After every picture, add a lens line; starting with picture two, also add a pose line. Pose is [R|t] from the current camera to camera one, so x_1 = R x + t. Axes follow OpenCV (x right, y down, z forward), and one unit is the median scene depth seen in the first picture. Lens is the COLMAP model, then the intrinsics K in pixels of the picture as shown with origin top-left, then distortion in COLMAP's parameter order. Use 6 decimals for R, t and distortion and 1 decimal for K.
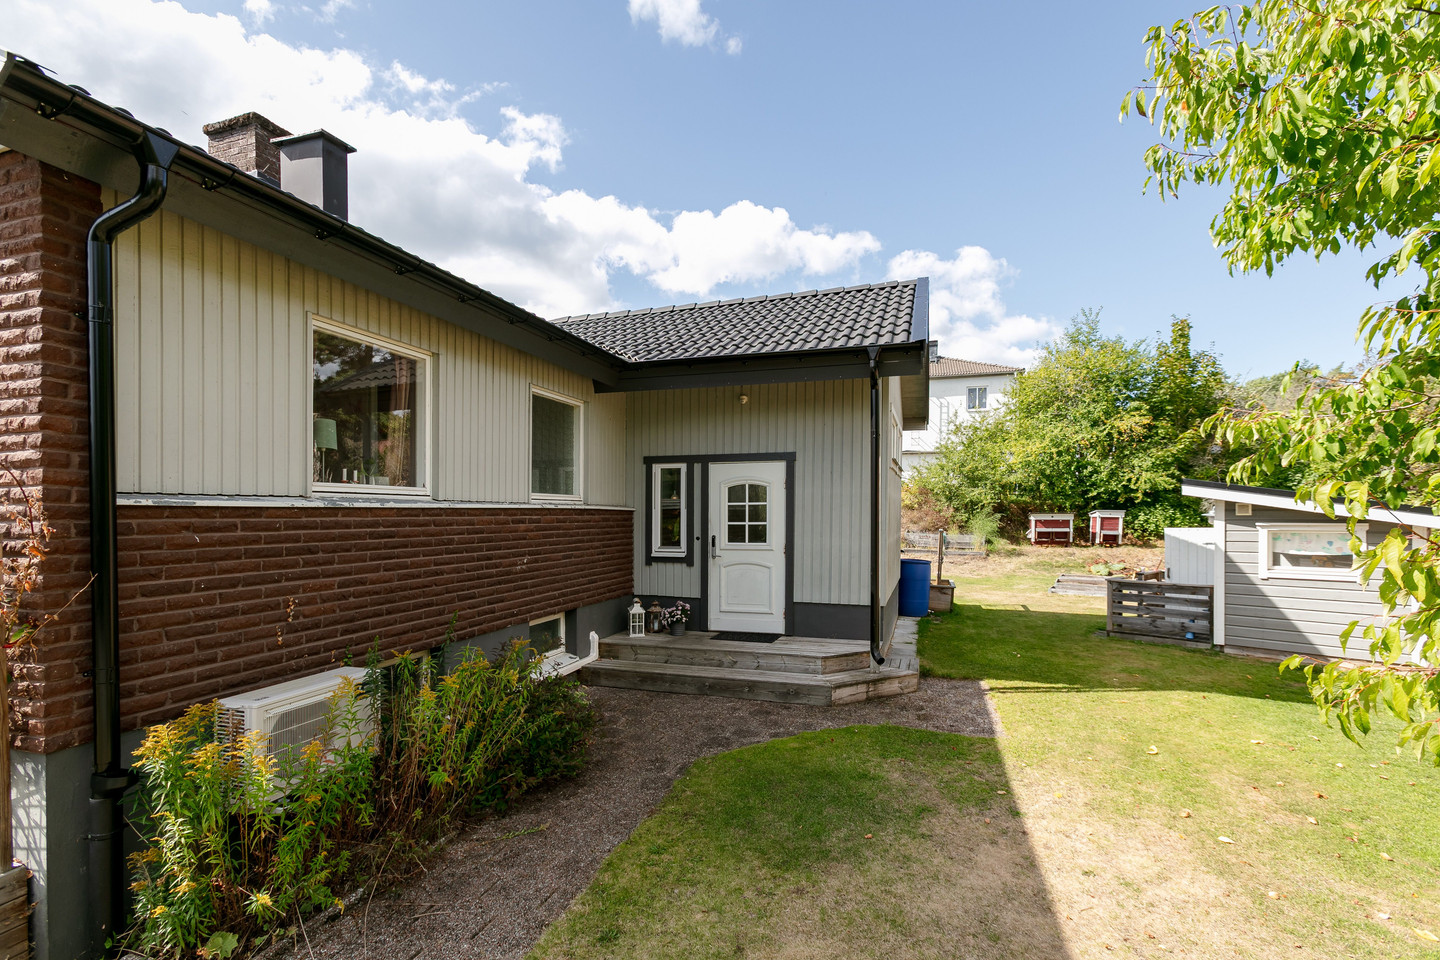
lens RADIAL K [[672.5, 0, 719.5], [0, 672.5, 478.6], [0, 0, 1]] dist [0.002253, 0.002812]
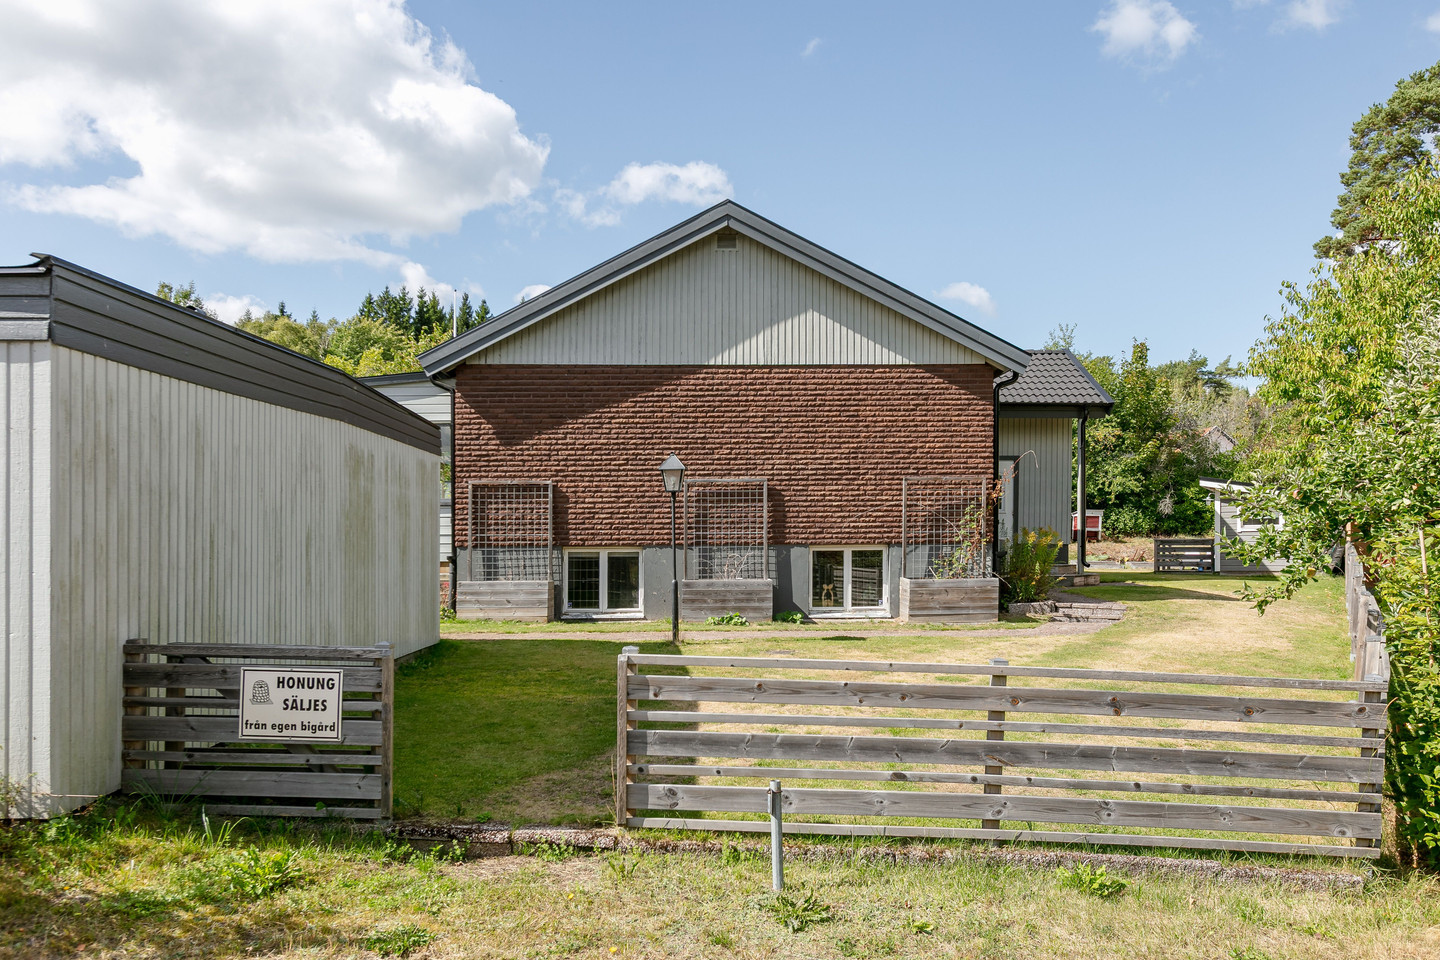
lens RADIAL K [[1043.4, 0, 719.6], [0, 1043.4, 482.2], [0, 0, 1]] dist [-0.006372, -0.001587]
pose [[0.956848, 0.017194, 0.290081, -0.521716], [-0.015920, 0.999850, -0.006752, 0.021808], [-0.290153, 0.001843, 0.956978, -0.491824]]
